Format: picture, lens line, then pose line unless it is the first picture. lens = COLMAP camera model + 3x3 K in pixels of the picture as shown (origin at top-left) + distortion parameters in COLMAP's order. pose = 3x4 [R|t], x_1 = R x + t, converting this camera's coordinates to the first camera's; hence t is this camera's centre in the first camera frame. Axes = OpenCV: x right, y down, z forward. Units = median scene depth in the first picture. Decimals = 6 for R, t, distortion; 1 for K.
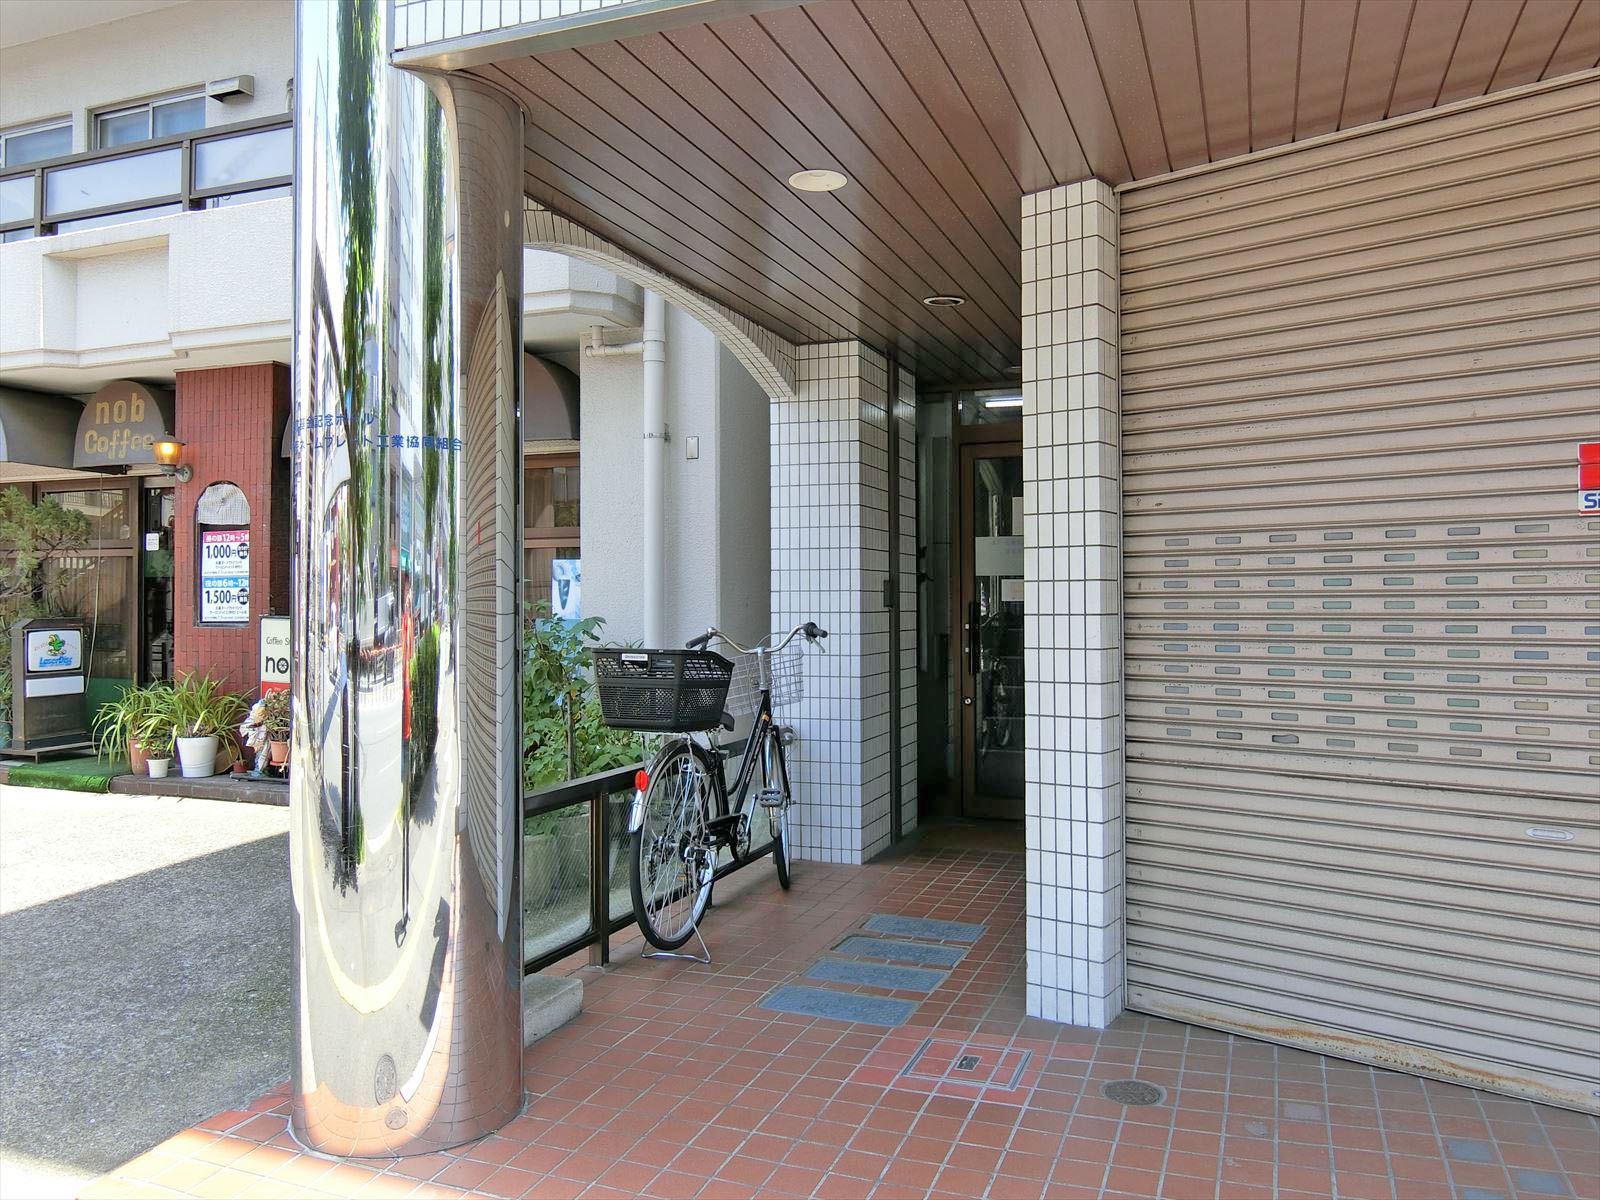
lens RADIAL K [[1240.3, 0, 797.9], [0, 1240.3, 598.6], [0, 0, 1]] dist [-0.009189, -0.001442]
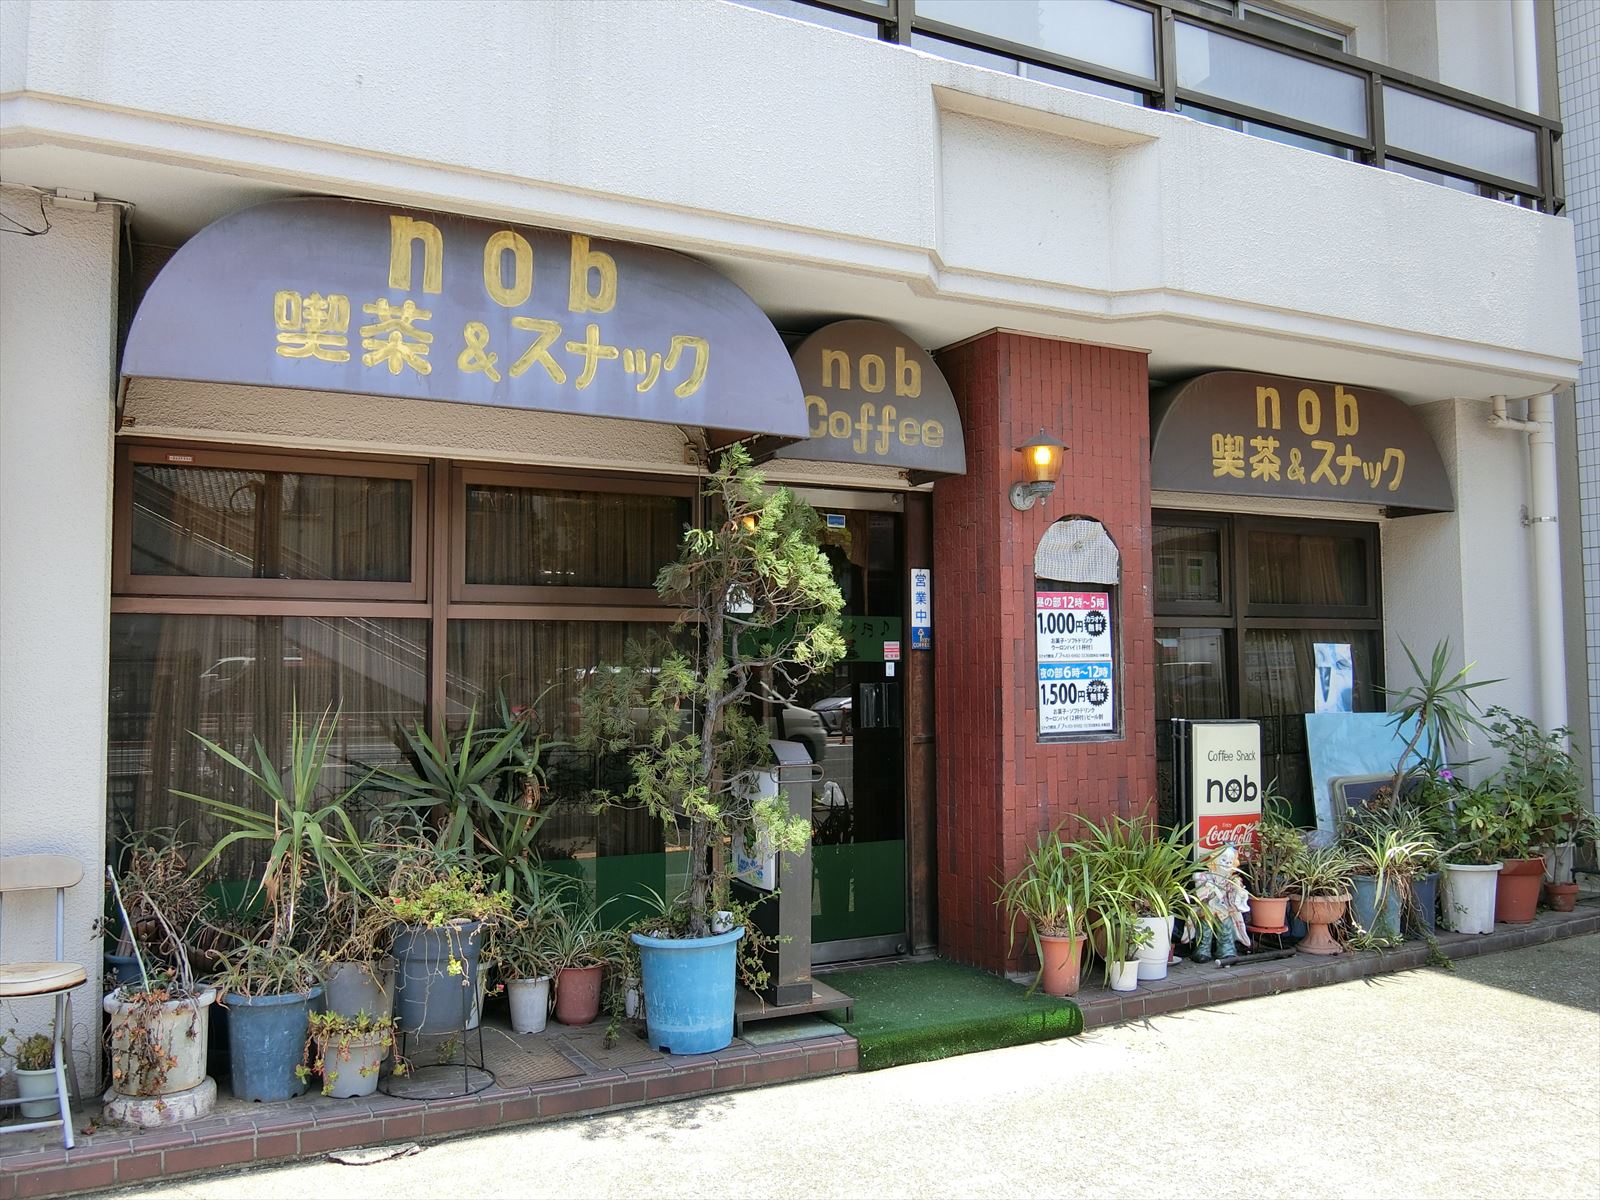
lens RADIAL K [[1393.1, 0, 800.1], [0, 1393.1, 596.8], [0, 0, 1]] dist [-0.007618, -0.000113]
pose [[0.628081, 0.038493, 0.777196, -1.113107], [0.007976, 0.998405, -0.055895, -0.012398], [-0.778107, 0.041306, 0.626772, 0.652258]]
